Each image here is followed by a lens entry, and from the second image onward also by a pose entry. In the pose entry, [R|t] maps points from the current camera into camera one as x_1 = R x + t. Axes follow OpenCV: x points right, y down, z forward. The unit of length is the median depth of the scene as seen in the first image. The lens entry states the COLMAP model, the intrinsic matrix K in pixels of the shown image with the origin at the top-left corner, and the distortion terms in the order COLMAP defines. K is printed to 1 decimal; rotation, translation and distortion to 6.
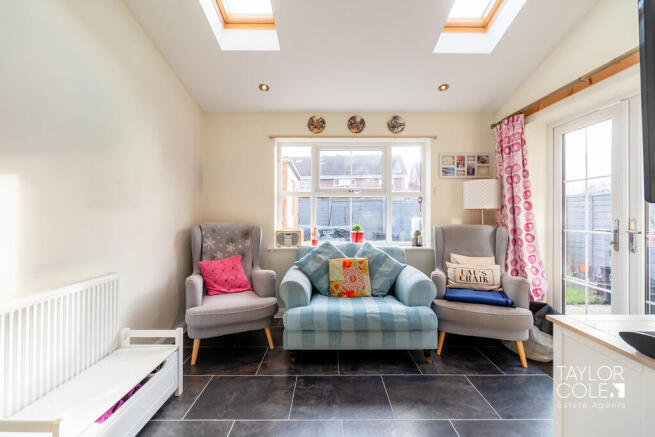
lens RADIAL K [[283.6, 0, 329.6], [0, 283.6, 213.9], [0, 0, 1]] dist [0.000700, -0.000037]
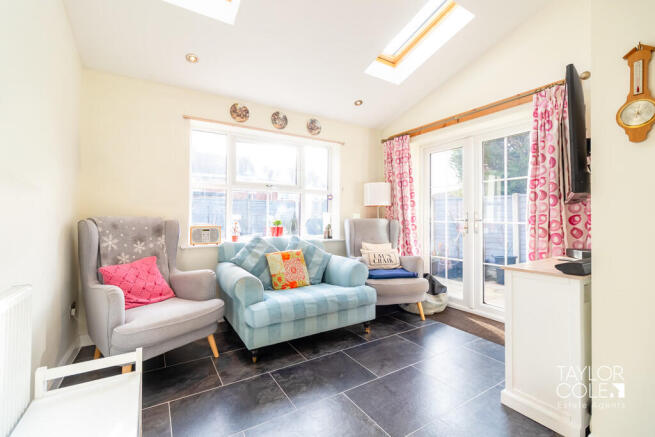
lens RADIAL K [[281.9, 0, 325.8], [0, 281.9, 214.0], [0, 0, 1]] dist [0.001597, 0.000068]
pose [[0.855001, 0.007314, 0.518575, -0.343436], [-0.003288, 0.999957, -0.008682, 0.033753], [-0.518616, 0.005718, 0.854988, 0.065020]]
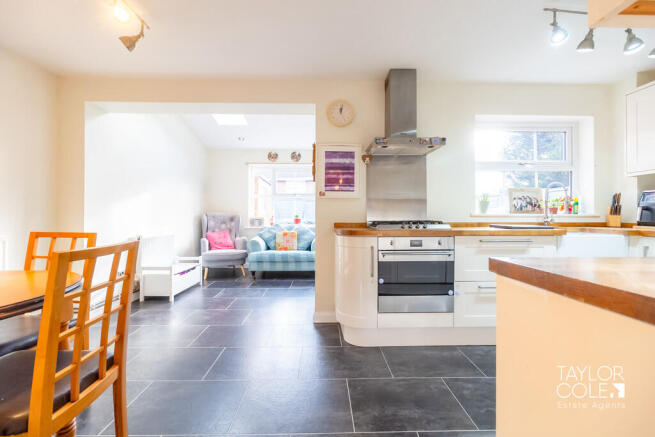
lens RADIAL K [[283.6, 0, 329.6], [0, 283.6, 213.9], [0, 0, 1]] dist [0.000700, -0.000037]
pose [[0.999783, 0.000242, 0.020811, 0.320179], [-0.000289, 0.999997, 0.002274, 0.039278], [-0.020810, -0.002280, 0.999781, -0.901883]]
